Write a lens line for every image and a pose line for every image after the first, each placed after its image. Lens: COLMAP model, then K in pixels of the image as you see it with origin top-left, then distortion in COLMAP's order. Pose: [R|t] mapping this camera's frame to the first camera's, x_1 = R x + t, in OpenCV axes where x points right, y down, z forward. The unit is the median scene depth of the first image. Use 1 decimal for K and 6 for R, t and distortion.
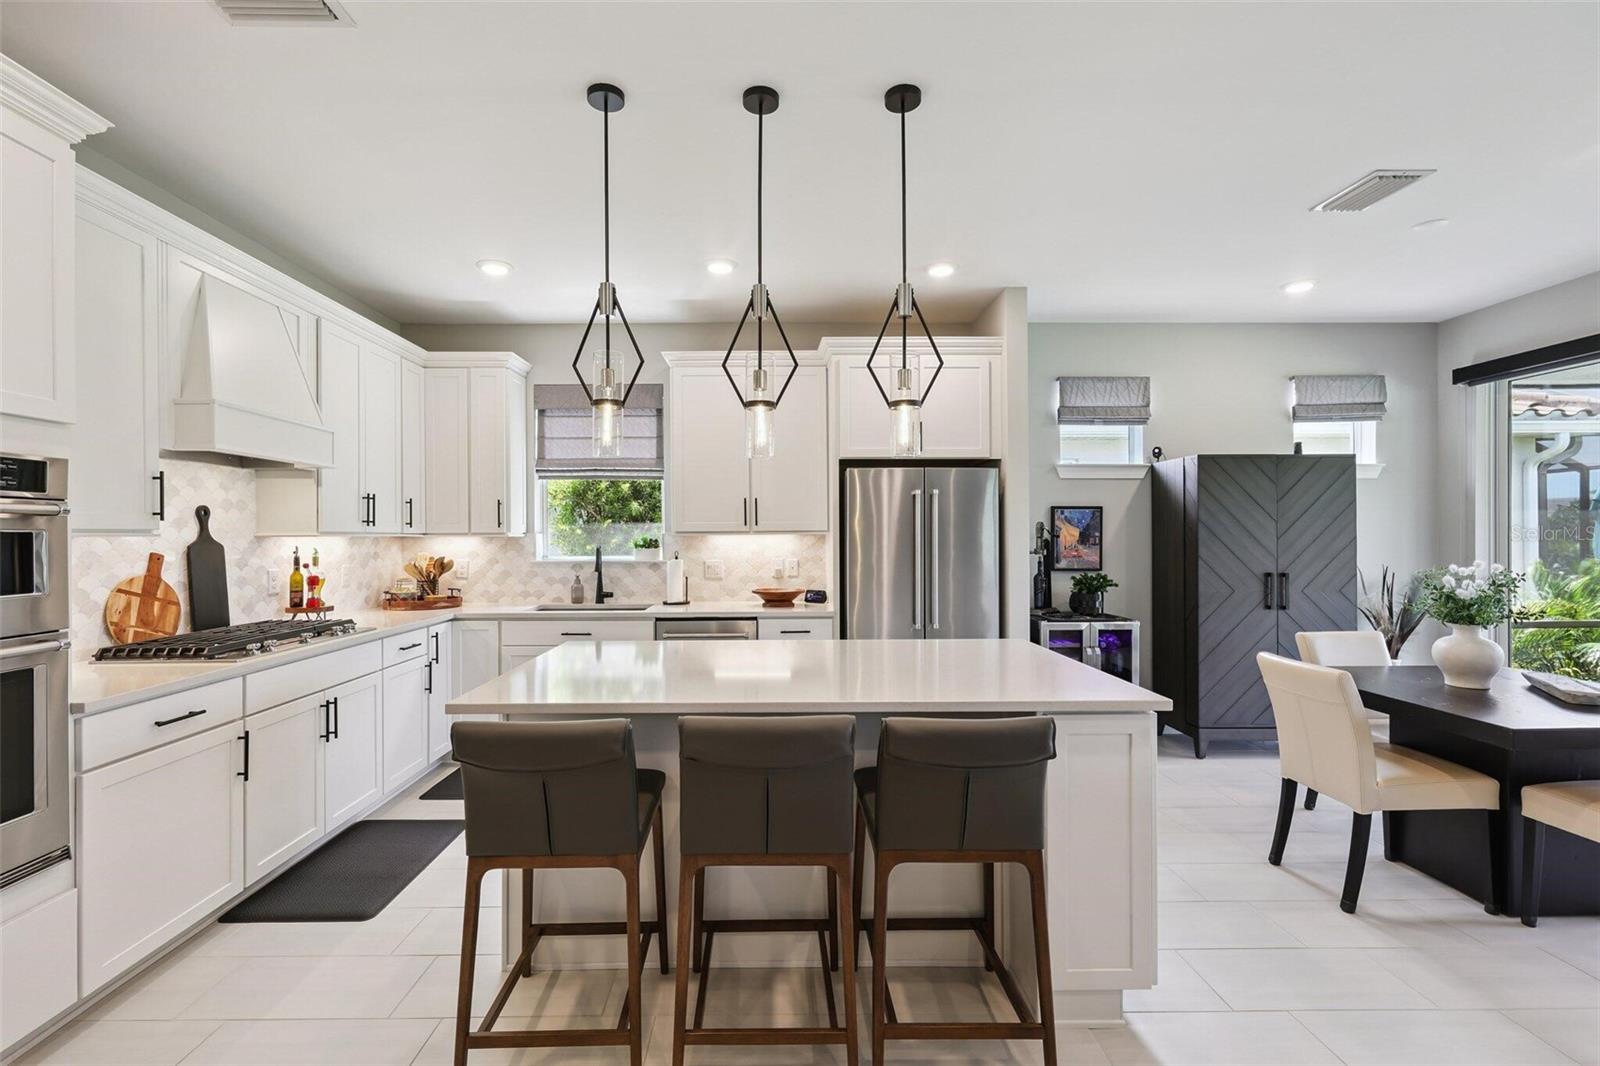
lens RADIAL K [[708.1, 0, 782.4], [0, 708.1, 536.7], [0, 0, 1]] dist [0.005604, -0.001667]
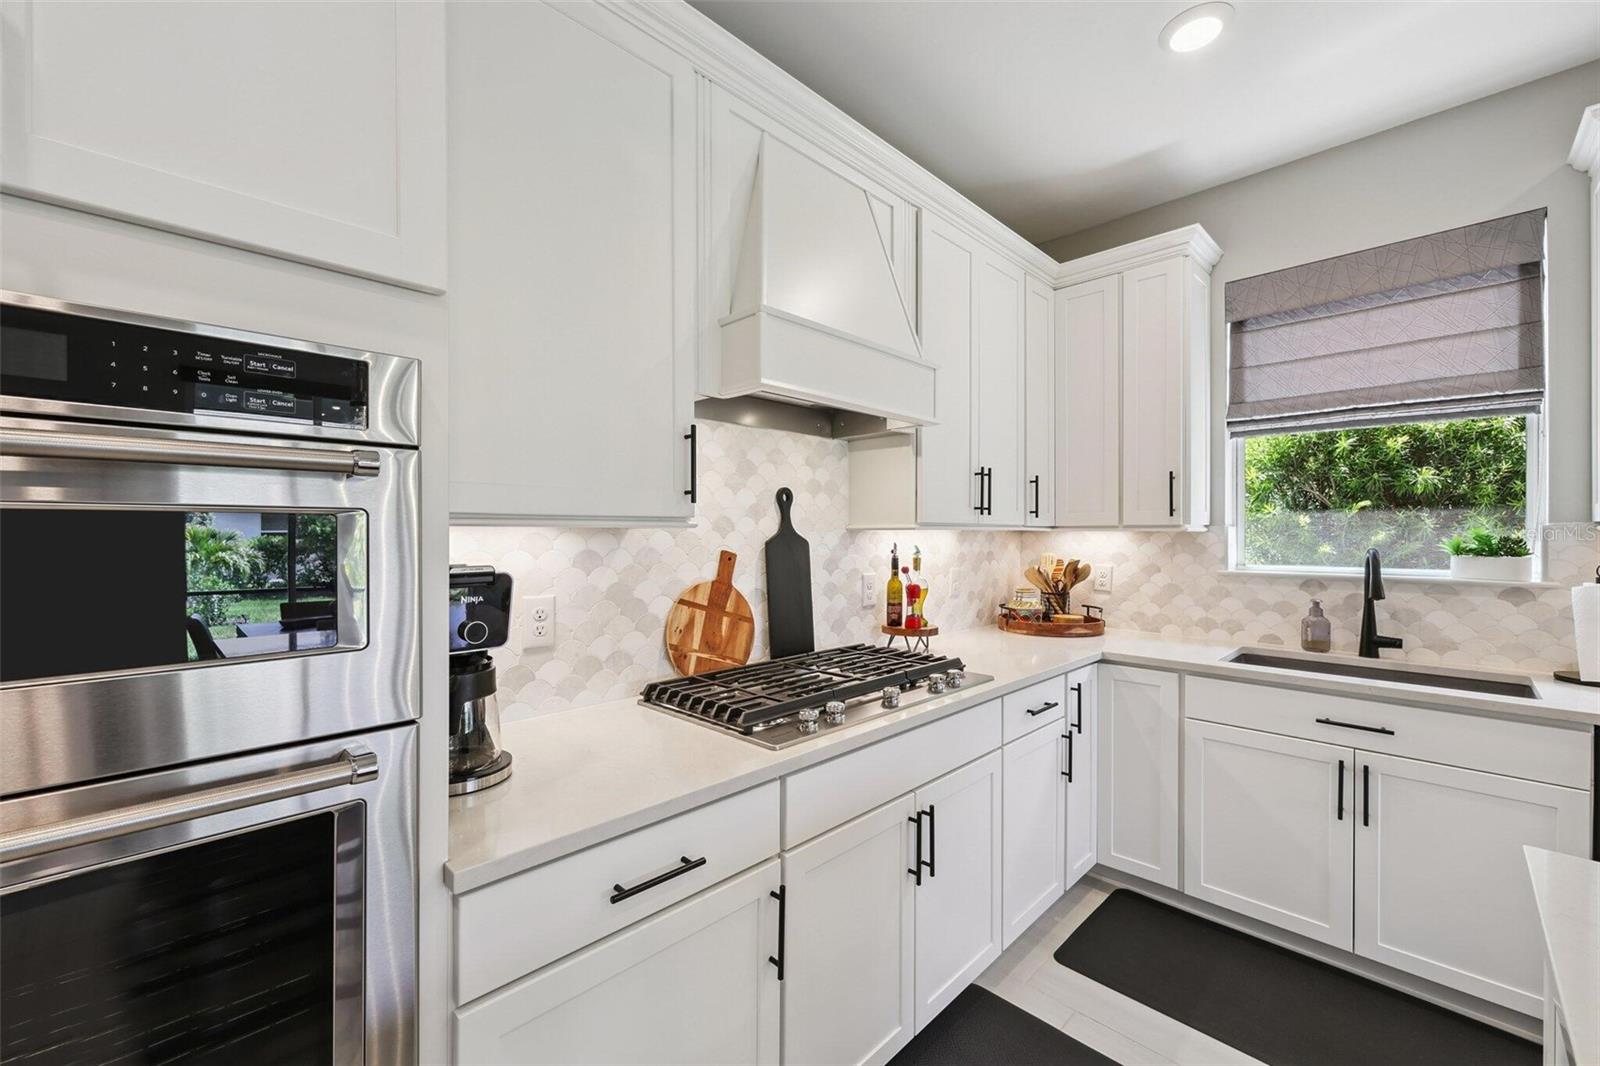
lens RADIAL K [[647.0, 0, 796.3], [0, 647.0, 535.7], [0, 0, 1]] dist [-0.000549, 0.000042]
pose [[0.693694, 0.006998, -0.720236, -0.231884], [-0.003714, 0.999974, 0.006138, 0.001722], [0.720260, -0.001583, 0.693702, 0.392891]]
